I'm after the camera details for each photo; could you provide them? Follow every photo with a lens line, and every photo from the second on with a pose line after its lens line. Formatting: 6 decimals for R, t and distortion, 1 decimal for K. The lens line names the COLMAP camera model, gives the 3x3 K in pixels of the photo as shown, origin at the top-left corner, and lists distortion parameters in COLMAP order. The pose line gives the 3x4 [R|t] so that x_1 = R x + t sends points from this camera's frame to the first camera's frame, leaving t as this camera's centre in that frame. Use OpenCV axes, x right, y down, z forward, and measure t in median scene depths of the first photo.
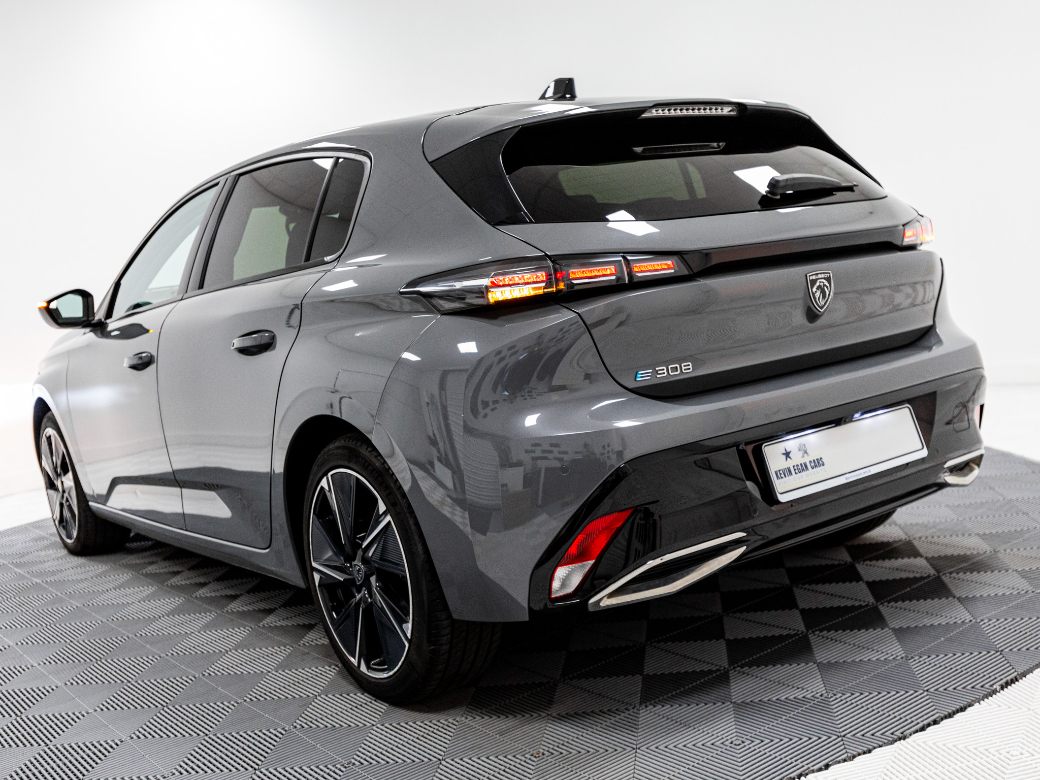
lens RADIAL K [[1125.5, 0, 520.0], [0, 1125.5, 390.0], [0, 0, 1]] dist [-0.007770, 0.008551]
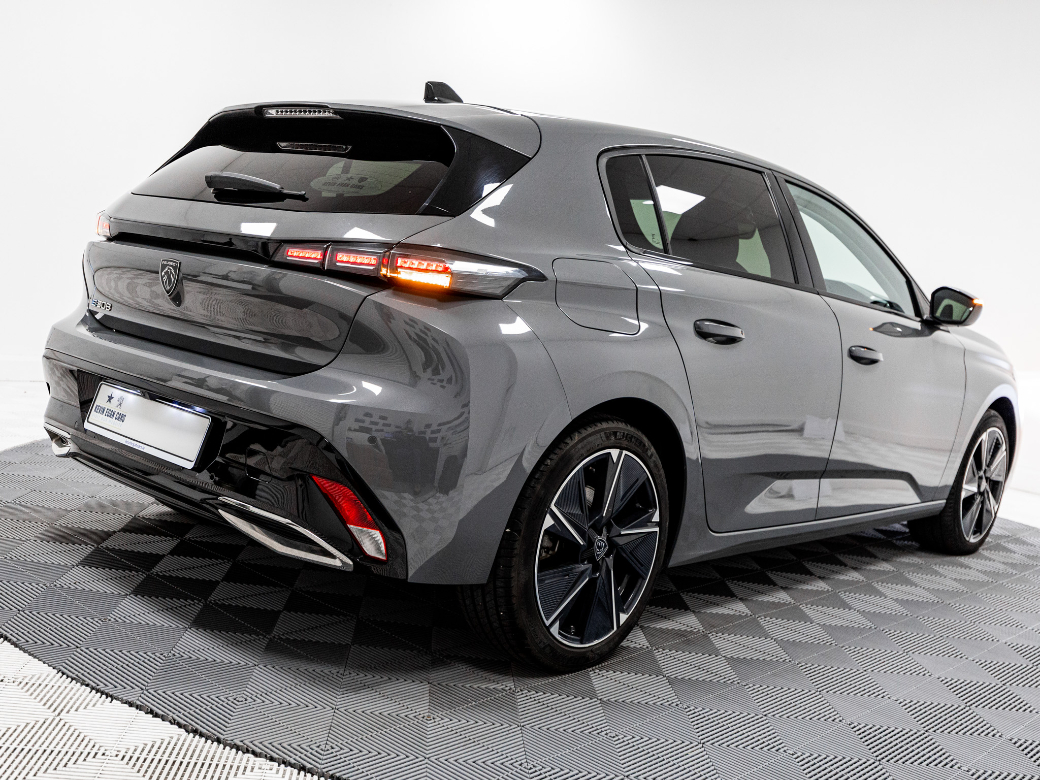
lens RADIAL K [[1125.5, 0, 520.0], [0, 1125.5, 390.0], [0, 0, 1]] dist [-0.007770, 0.008551]
pose [[0.188808, 0.247793, -0.950237, 1.354778], [-0.253287, 0.947189, 0.196671, -0.276358], [0.948787, 0.203550, 0.241599, 1.047119]]
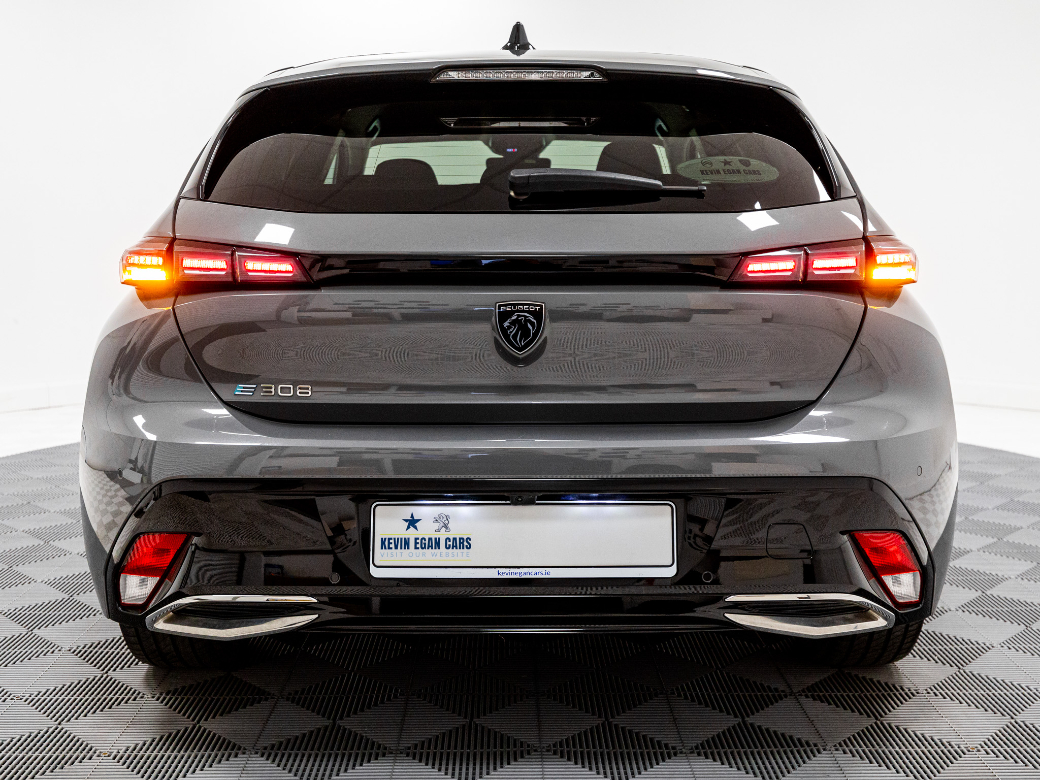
lens RADIAL K [[1114.3, 0, 518.5], [0, 1114.3, 435.3], [0, 0, 1]] dist [0.073162, 0.019086]
pose [[0.804146, 0.214278, -0.554467, 0.677335], [-0.159710, 0.976354, 0.145690, -0.122394], [0.572575, -0.028602, 0.819354, 0.367025]]
